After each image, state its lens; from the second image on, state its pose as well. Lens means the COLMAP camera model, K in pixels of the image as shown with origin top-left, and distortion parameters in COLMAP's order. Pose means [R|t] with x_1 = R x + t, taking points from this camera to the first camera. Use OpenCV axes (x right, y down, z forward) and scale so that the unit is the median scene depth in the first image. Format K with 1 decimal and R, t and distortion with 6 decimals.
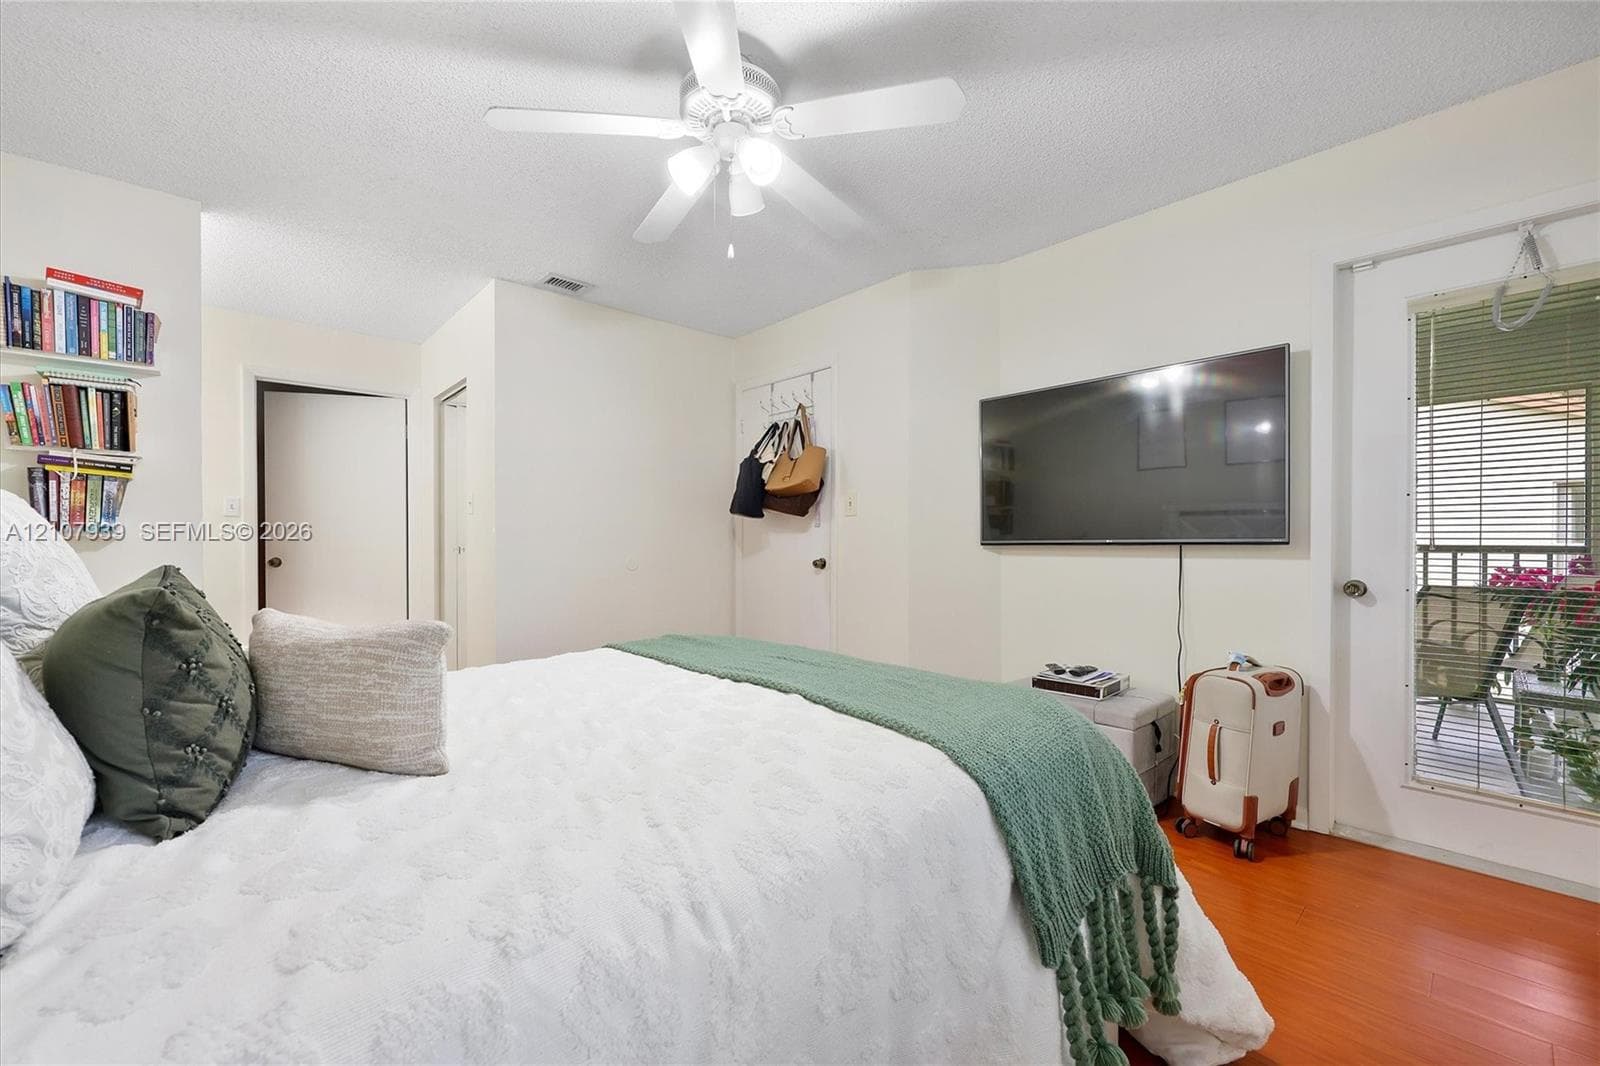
lens RADIAL K [[653.9, 0, 800.0], [0, 653.9, 533.0], [0, 0, 1]] dist [0.001889, 0.000426]
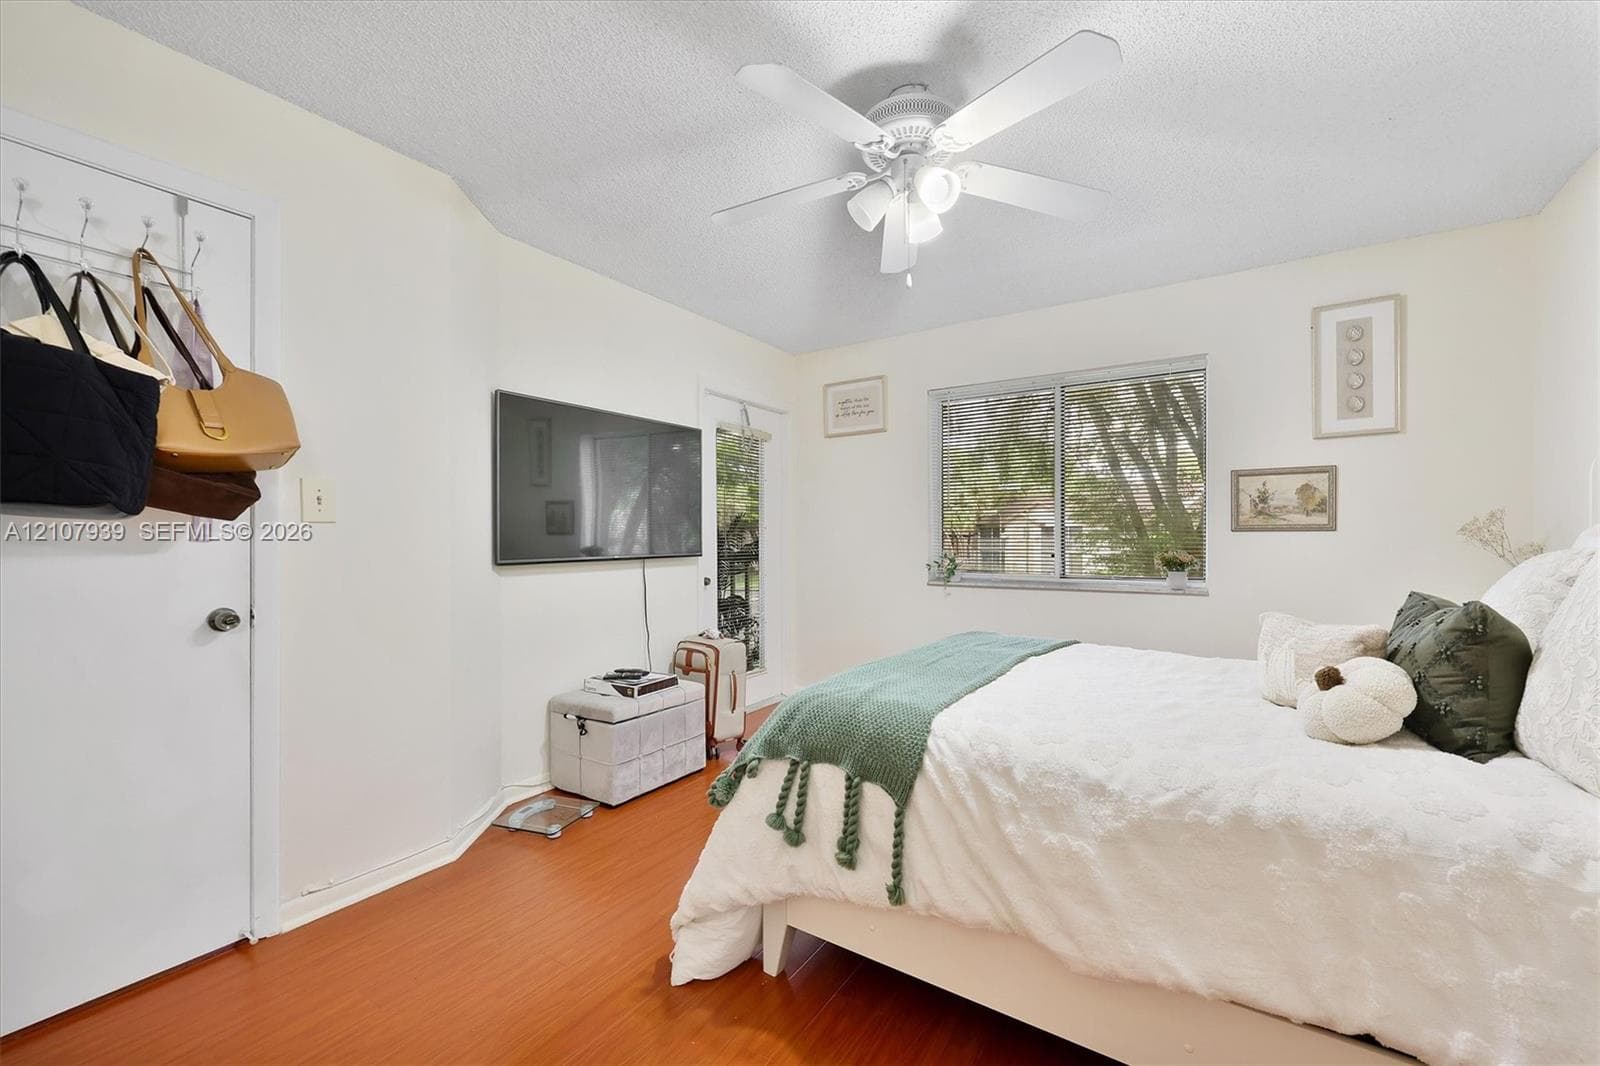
lens RADIAL K [[653.9, 0, 800.0], [0, 653.9, 533.0], [0, 0, 1]] dist [0.001889, 0.000426]
pose [[-0.270839, 0.002560, 0.962621, -0.607587], [-0.003198, 0.999989, -0.003560, -0.024737], [-0.962619, -0.004043, -0.270827, 0.855735]]
